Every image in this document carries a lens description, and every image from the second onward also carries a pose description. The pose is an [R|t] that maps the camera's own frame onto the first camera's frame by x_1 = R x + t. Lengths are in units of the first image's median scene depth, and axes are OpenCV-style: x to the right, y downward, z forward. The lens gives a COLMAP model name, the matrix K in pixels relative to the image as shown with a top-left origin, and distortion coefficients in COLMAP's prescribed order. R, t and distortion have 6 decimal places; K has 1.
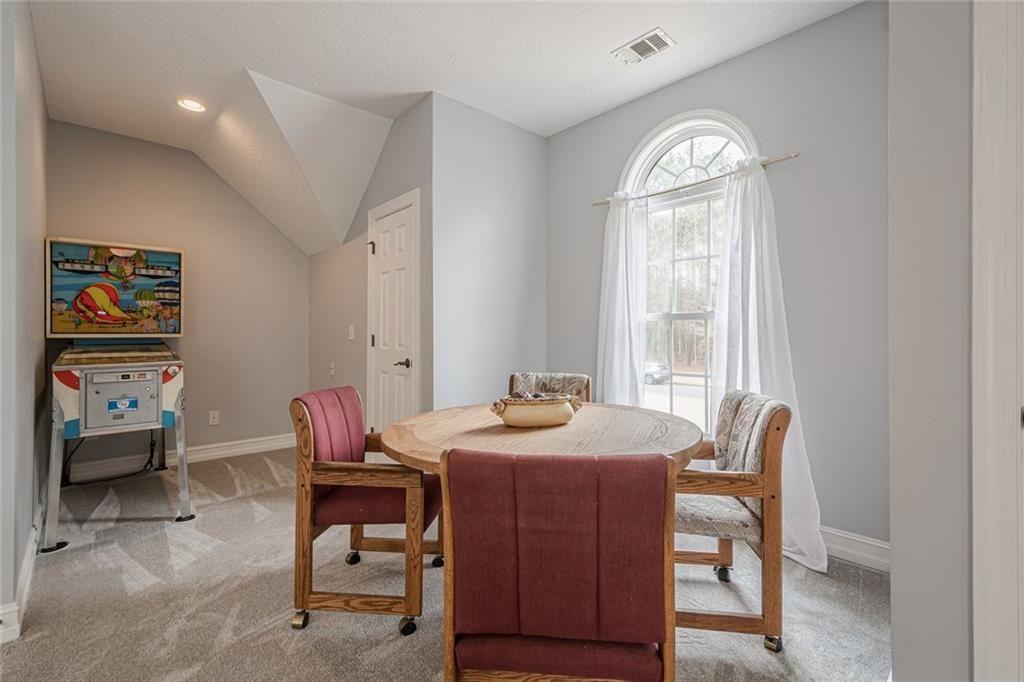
lens RADIAL K [[452.9, 0, 513.0], [0, 452.9, 331.3], [0, 0, 1]] dist [0.000746, -0.000611]
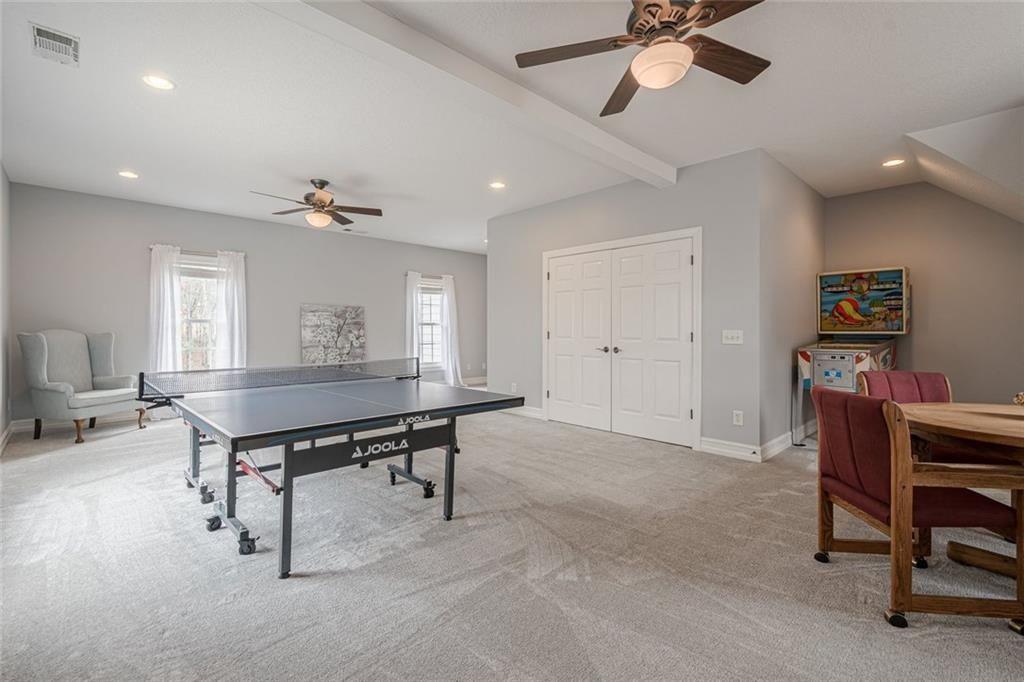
lens RADIAL K [[452.9, 0, 513.0], [0, 452.9, 332.5], [0, 0, 1]] dist [0.000746, -0.000611]
pose [[0.014078, 0.005507, -0.999886, 0.603832], [0.005591, 0.999969, 0.005586, -0.004882], [0.999885, -0.005669, 0.014047, -0.150120]]
